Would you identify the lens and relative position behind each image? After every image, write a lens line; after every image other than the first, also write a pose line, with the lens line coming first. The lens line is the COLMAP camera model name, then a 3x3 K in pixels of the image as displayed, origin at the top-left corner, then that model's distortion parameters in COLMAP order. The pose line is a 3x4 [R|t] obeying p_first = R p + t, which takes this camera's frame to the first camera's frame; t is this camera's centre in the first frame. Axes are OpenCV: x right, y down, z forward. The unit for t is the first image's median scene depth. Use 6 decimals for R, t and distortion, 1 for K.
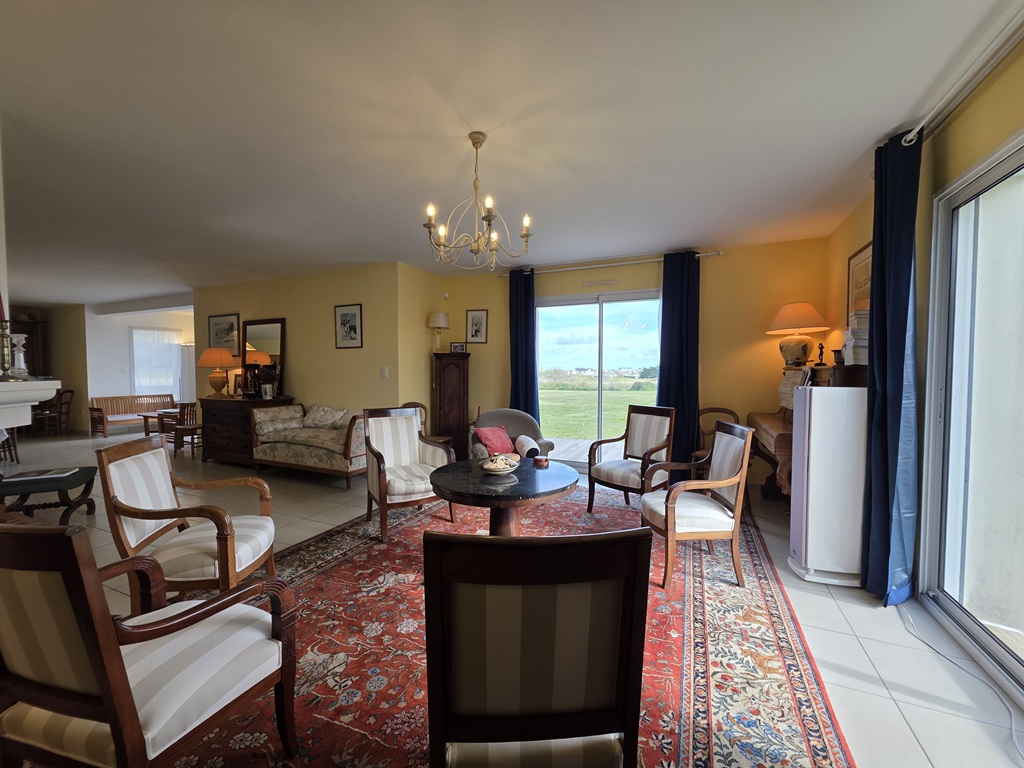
lens RADIAL K [[409.1, 0, 511.7], [0, 409.1, 385.4], [0, 0, 1]] dist [-0.001934, -0.000200]
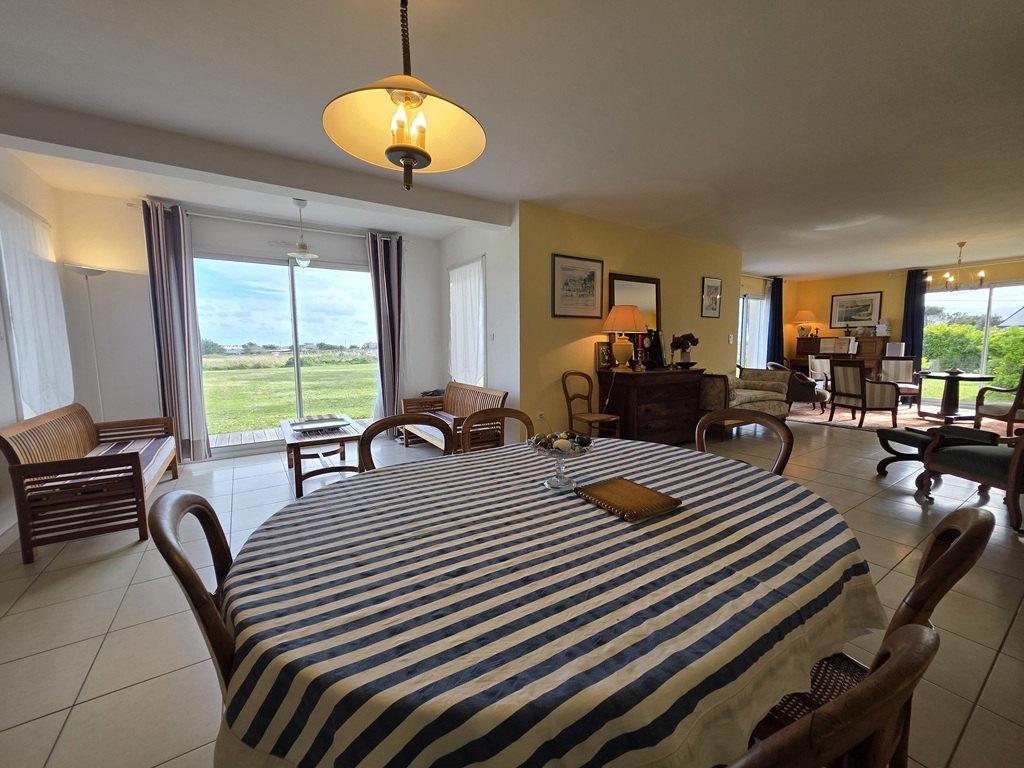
lens RADIAL K [[409.1, 0, 511.3], [0, 409.1, 382.8], [0, 0, 1]] dist [-0.001934, -0.000200]
pose [[0.535075, -0.084811, 0.840537, -1.420188], [0.037265, 0.996349, 0.076811, -0.016812], [-0.843982, -0.009777, 0.536282, 0.741696]]
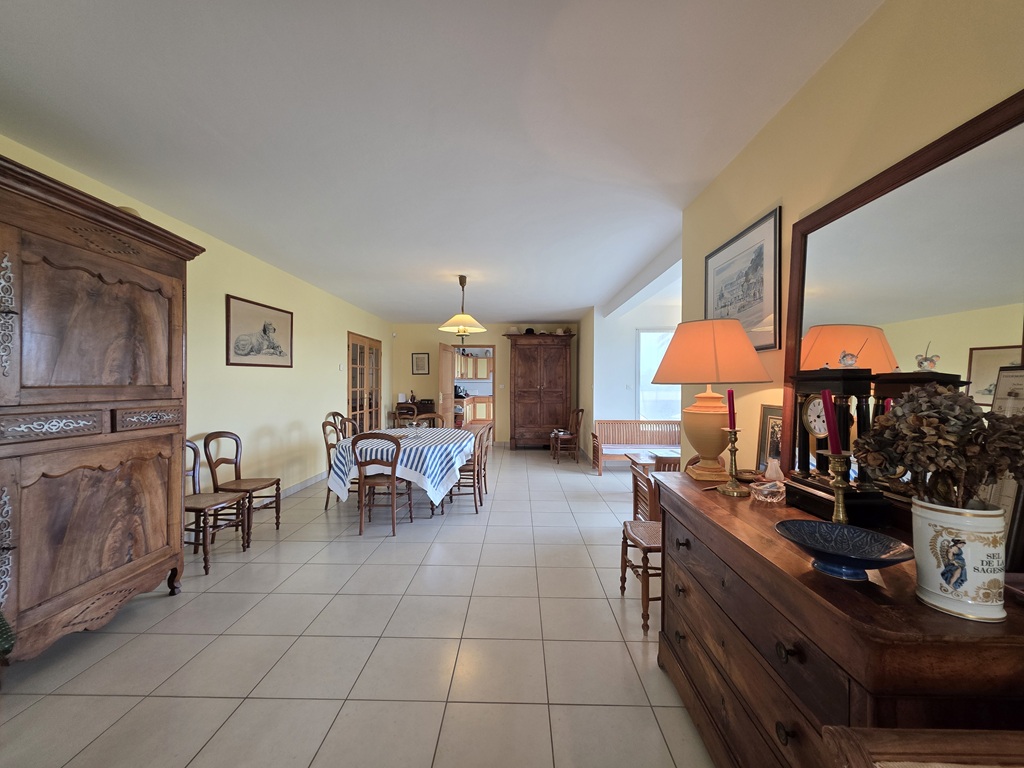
lens RADIAL K [[409.1, 0, 511.6], [0, 409.1, 385.4], [0, 0, 1]] dist [-0.001934, -0.000200]
pose [[0.394263, 0.006343, -0.918976, -0.469697], [-0.040146, 0.999140, -0.010327, -0.031880], [0.918120, 0.040965, 0.394179, 0.706745]]
